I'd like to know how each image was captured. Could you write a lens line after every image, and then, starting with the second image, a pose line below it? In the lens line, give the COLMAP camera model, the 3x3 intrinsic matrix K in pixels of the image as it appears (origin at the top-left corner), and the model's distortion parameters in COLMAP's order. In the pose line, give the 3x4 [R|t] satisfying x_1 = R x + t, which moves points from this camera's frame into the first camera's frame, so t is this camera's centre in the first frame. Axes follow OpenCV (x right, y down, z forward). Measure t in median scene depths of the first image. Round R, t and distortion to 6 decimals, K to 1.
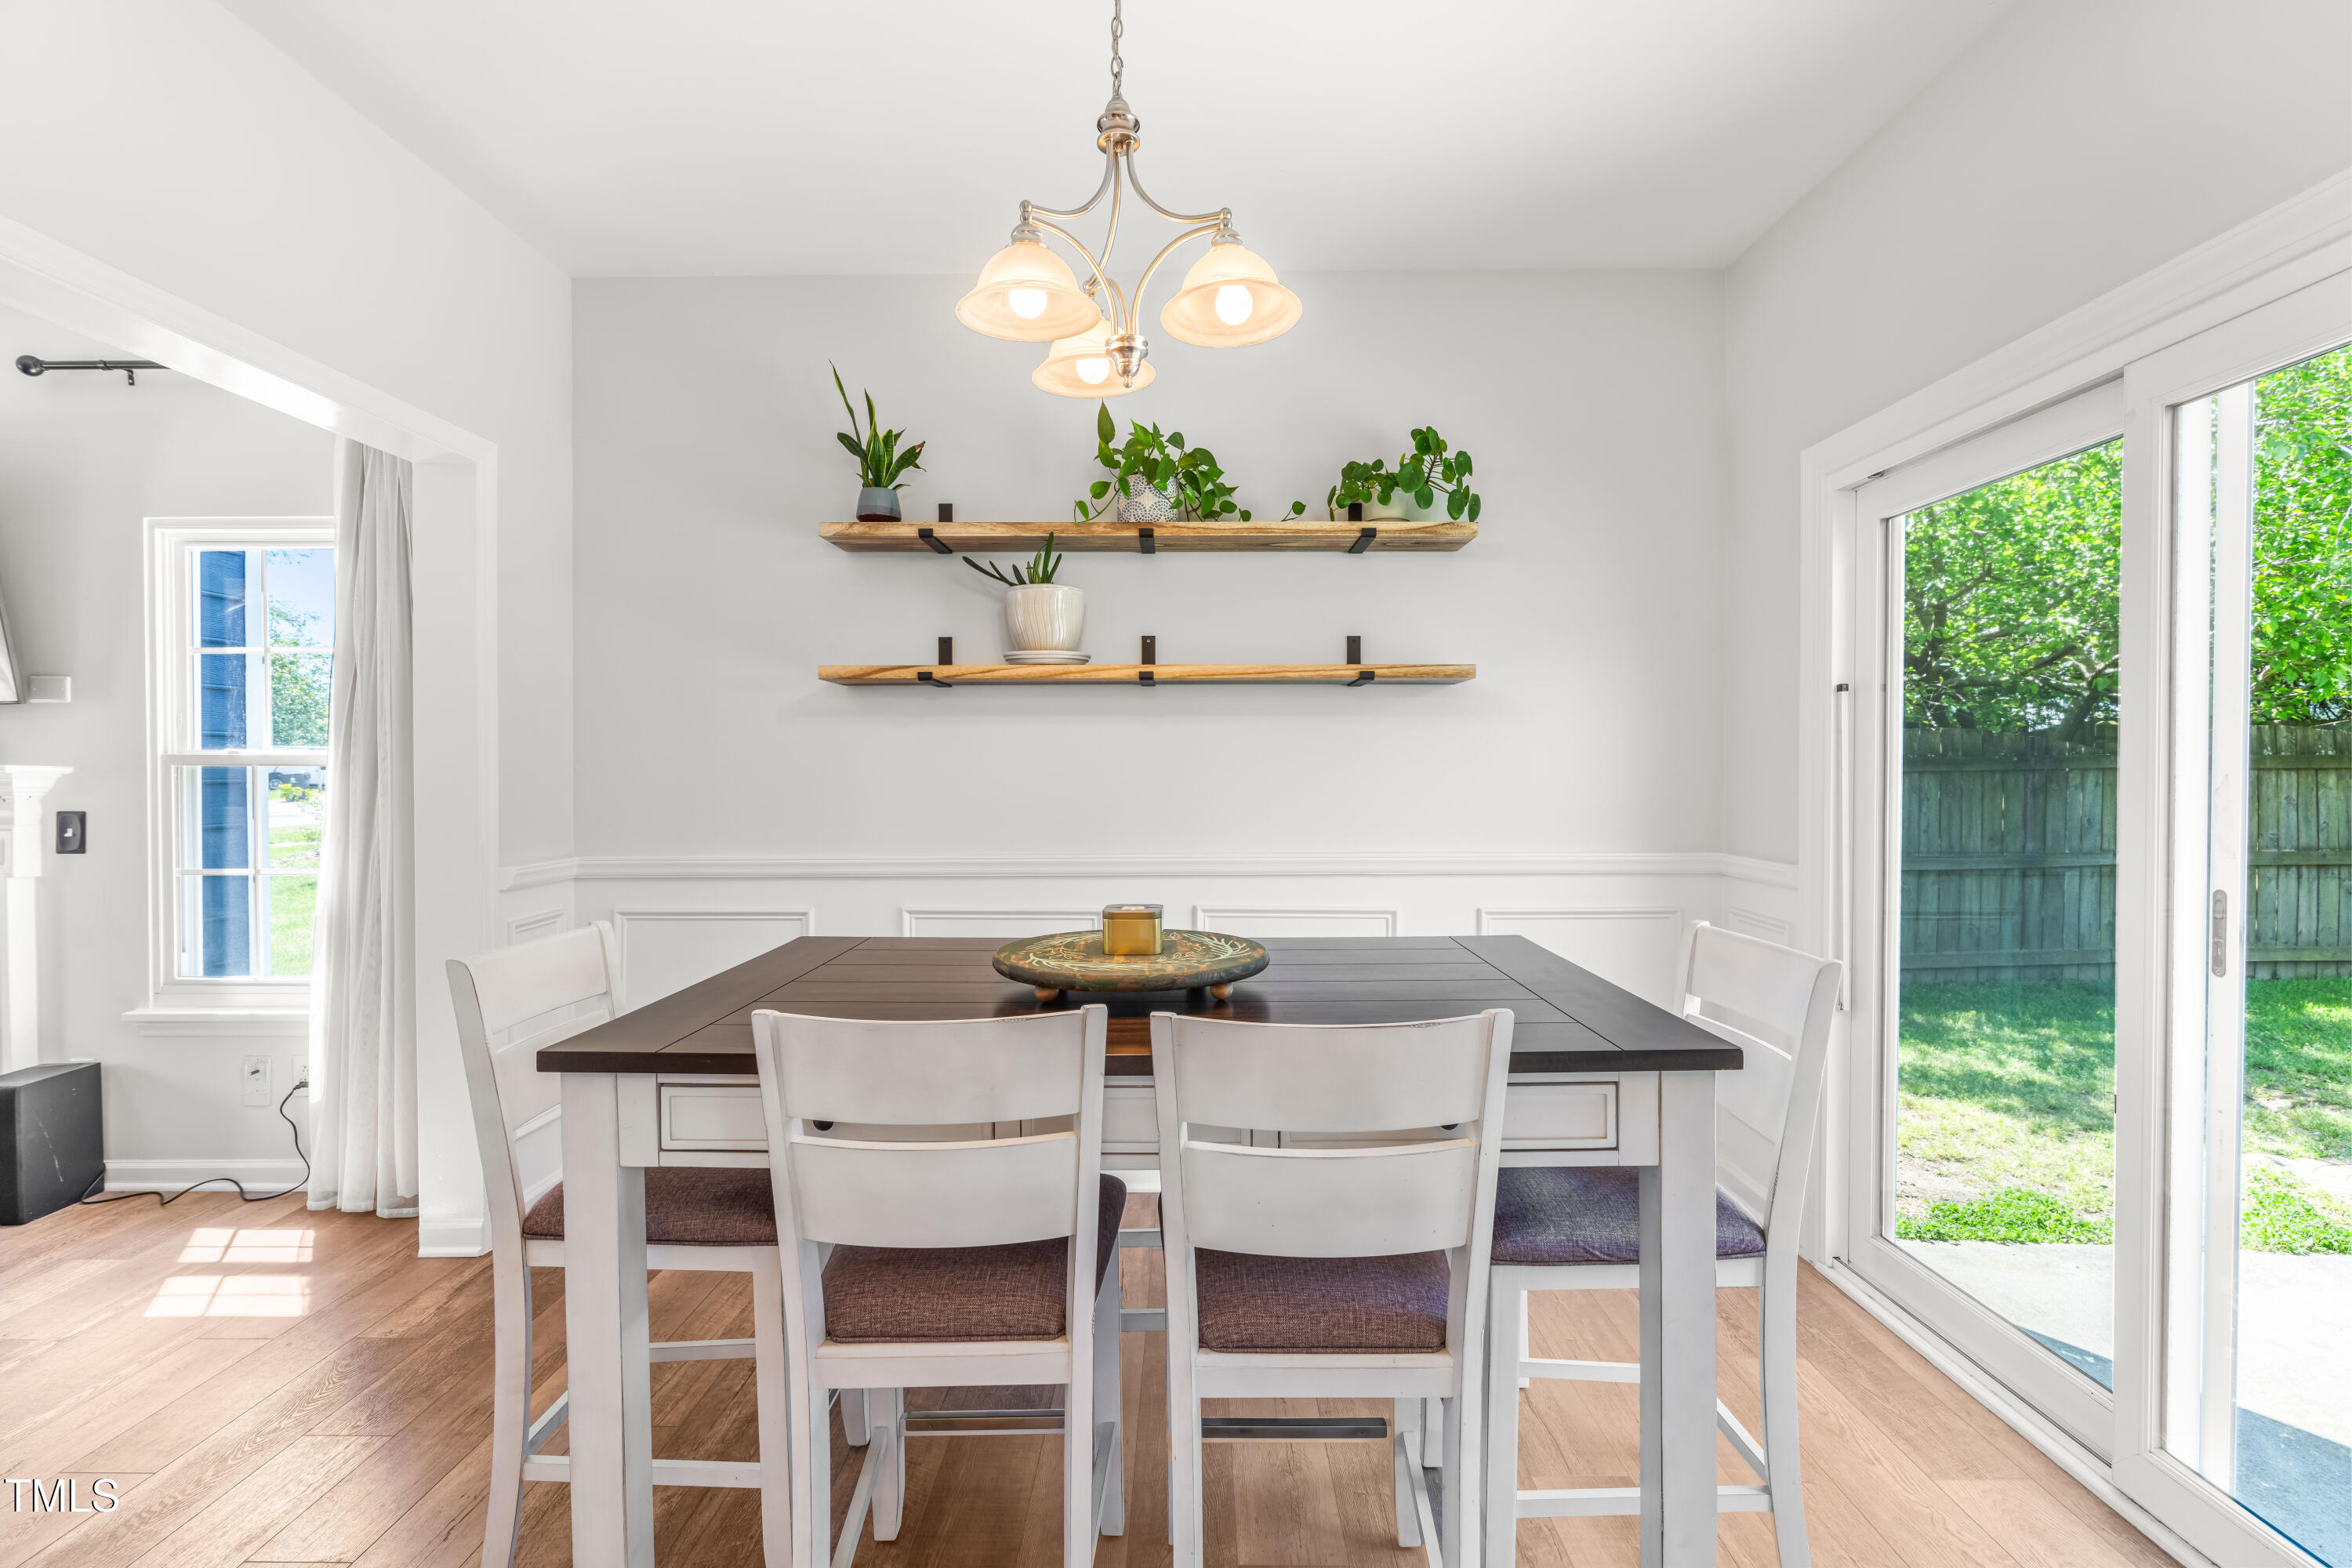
lens RADIAL K [[1072.3, 0, 1181.6], [0, 1072.3, 773.4], [0, 0, 1]] dist [-0.010332, 0.000348]
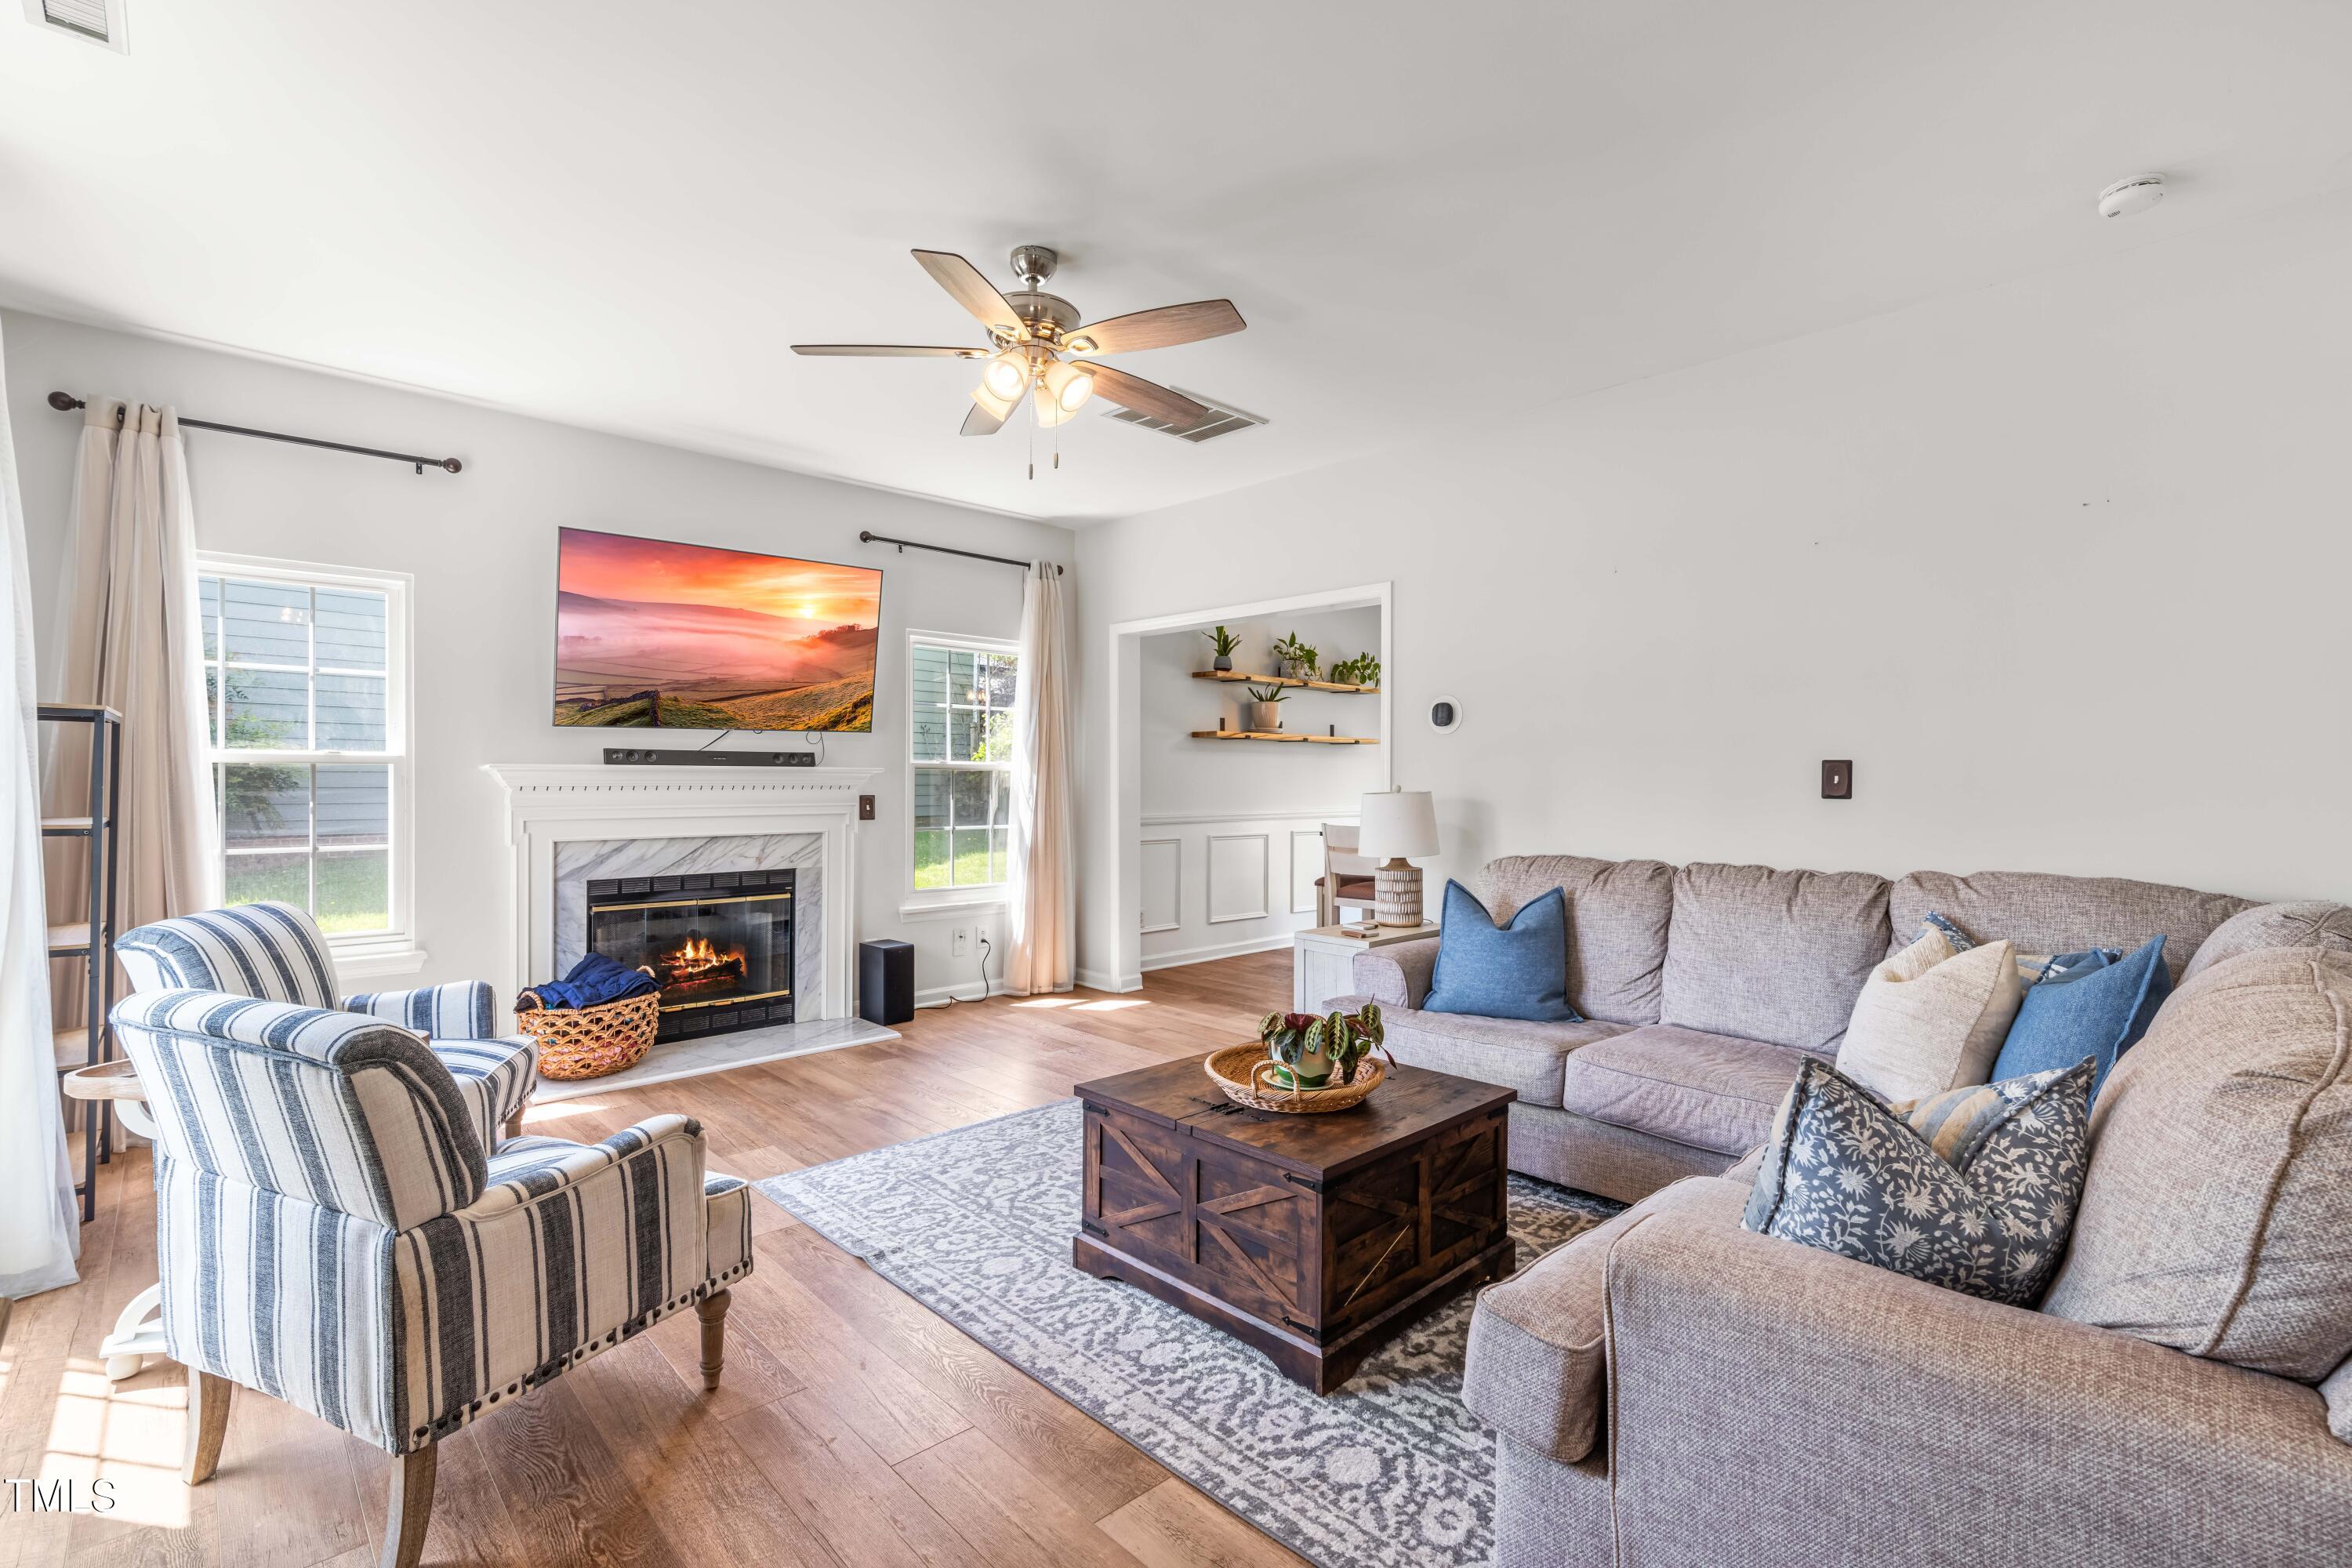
lens RADIAL K [[1065.0, 0, 1179.9], [0, 1065.0, 770.2], [0, 0, 1]] dist [-0.001980, 0.000038]
pose [[0.713914, 0.011583, 0.700137, -2.017503], [-0.004717, 0.999920, -0.011733, 0.015193], [-0.700217, 0.005074, 0.713912, -0.628685]]
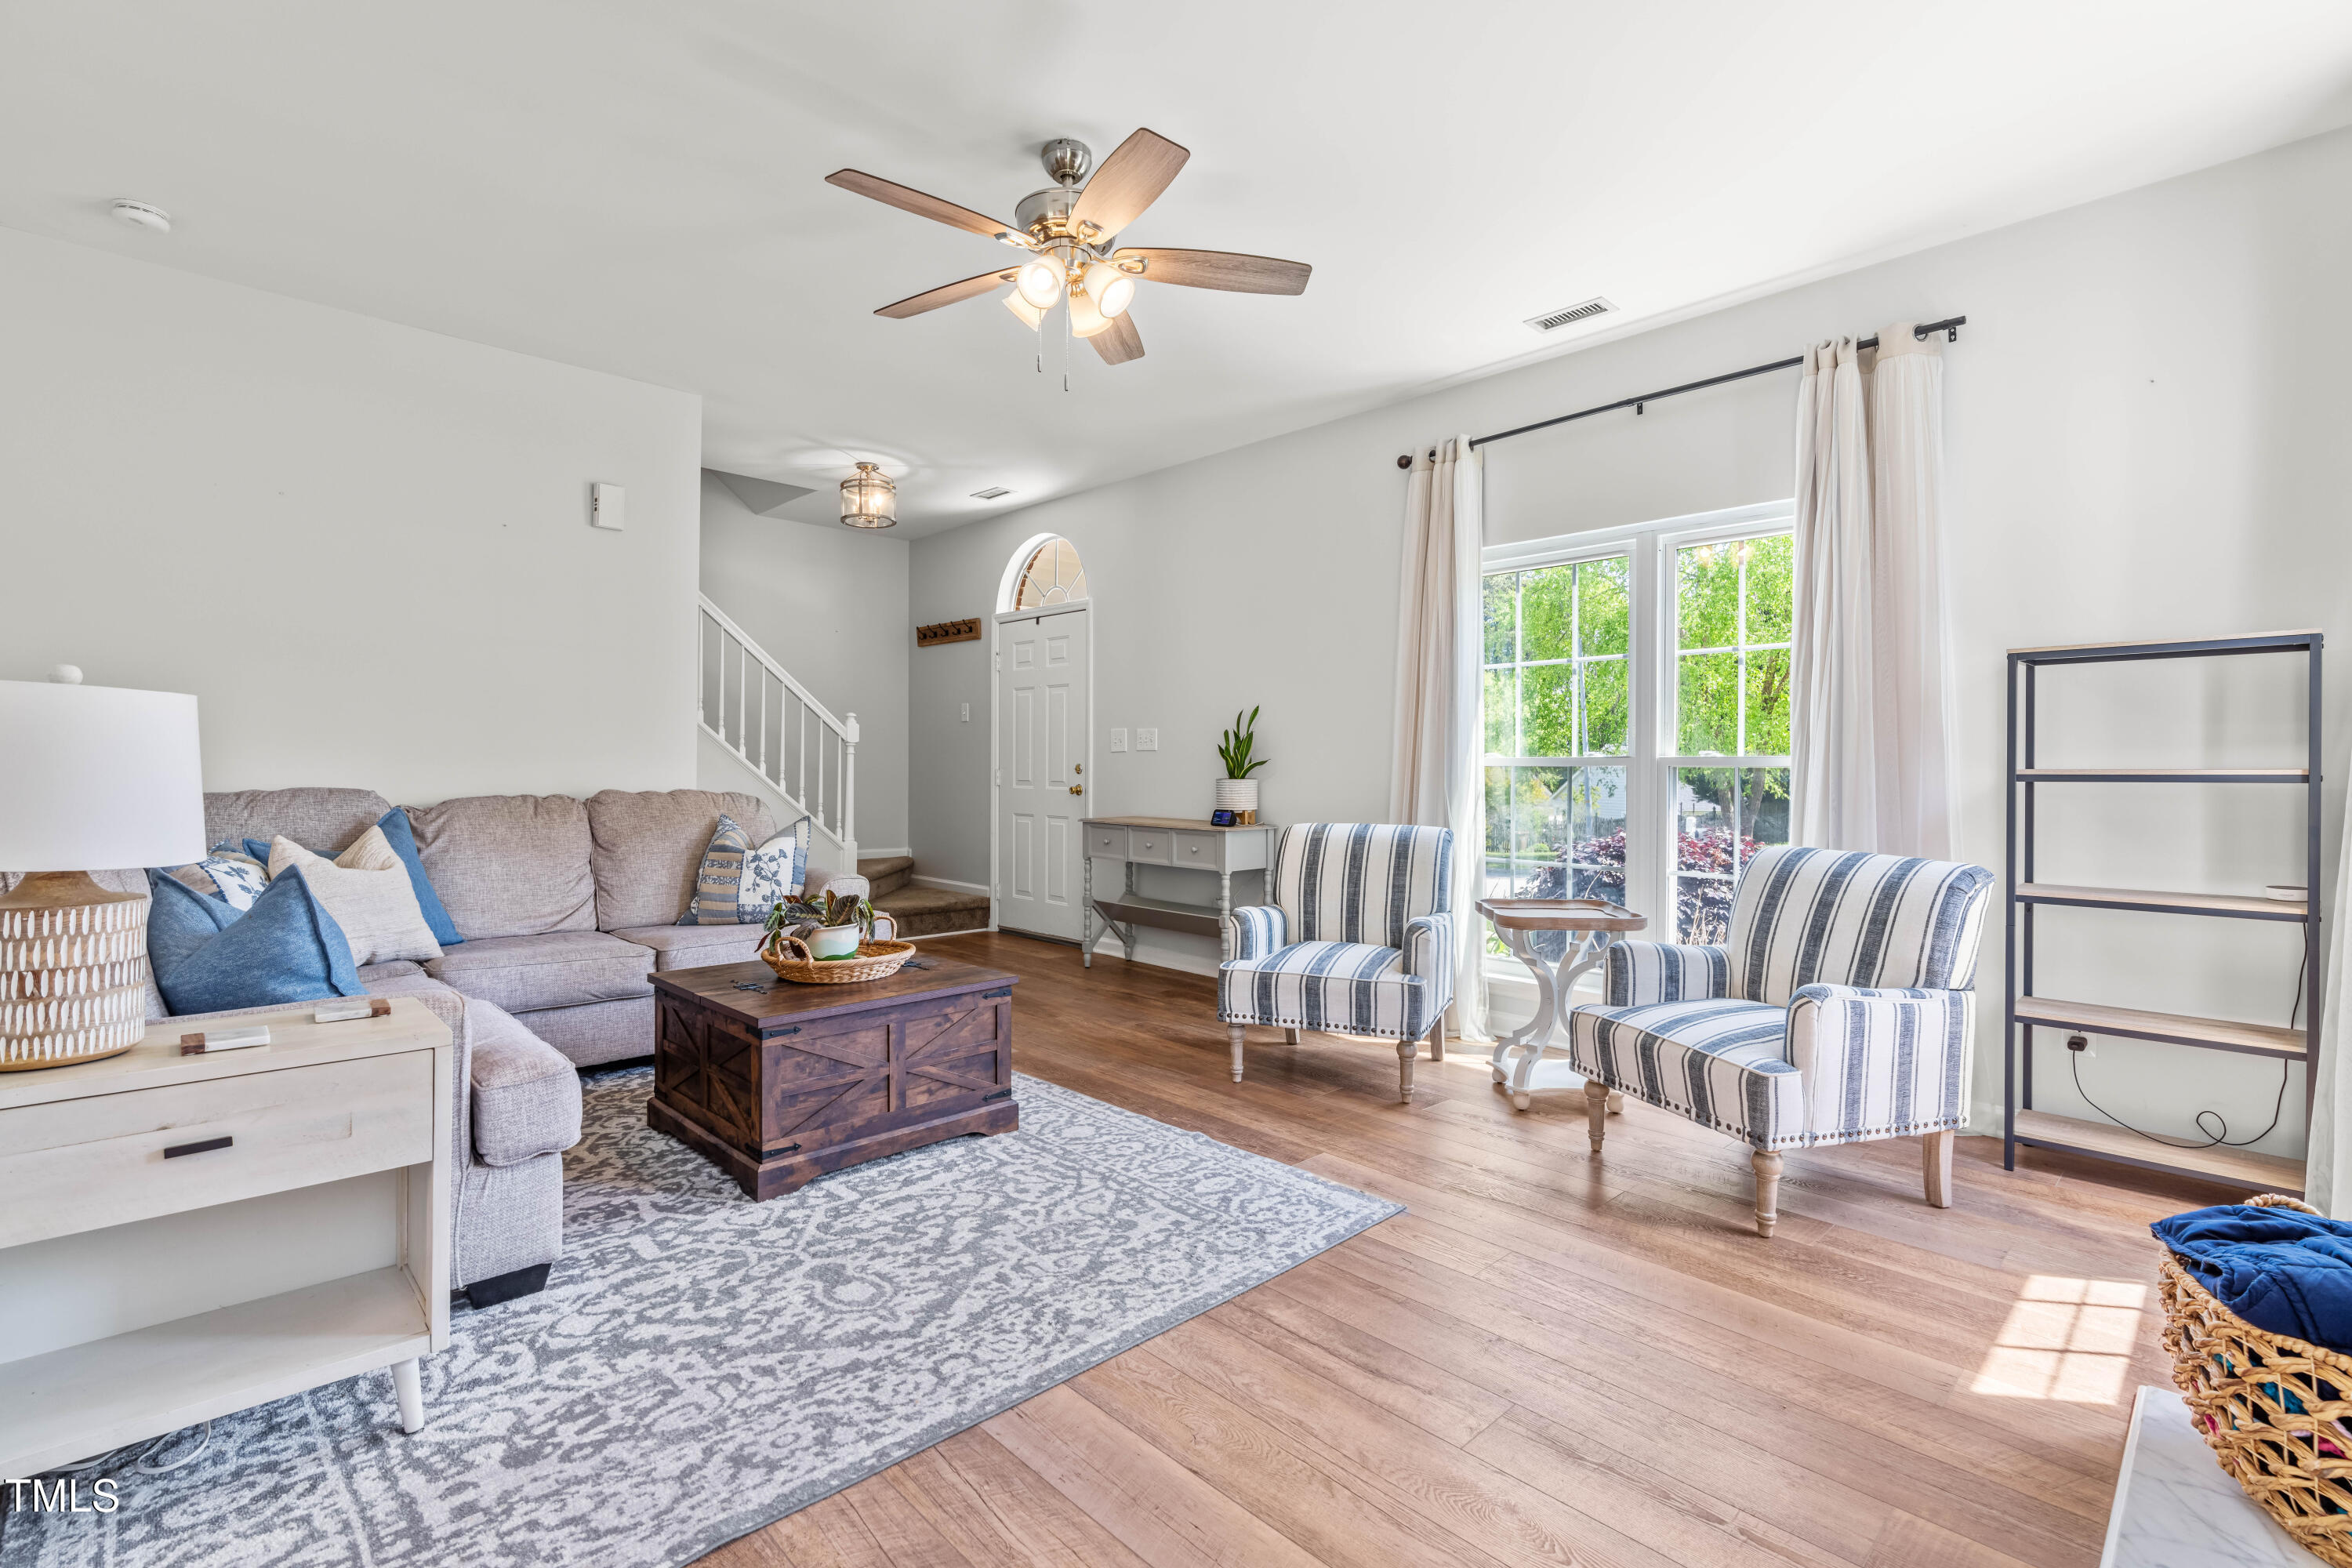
lens RADIAL K [[1065.0, 0, 1179.9], [0, 1065.0, 770.2], [0, 0, 1]] dist [-0.001980, 0.000038]
pose [[-0.711265, 0.000905, -0.702924, -0.837472], [-0.008958, 0.999906, 0.010352, 0.054578], [0.702867, 0.013659, -0.711190, 0.913800]]
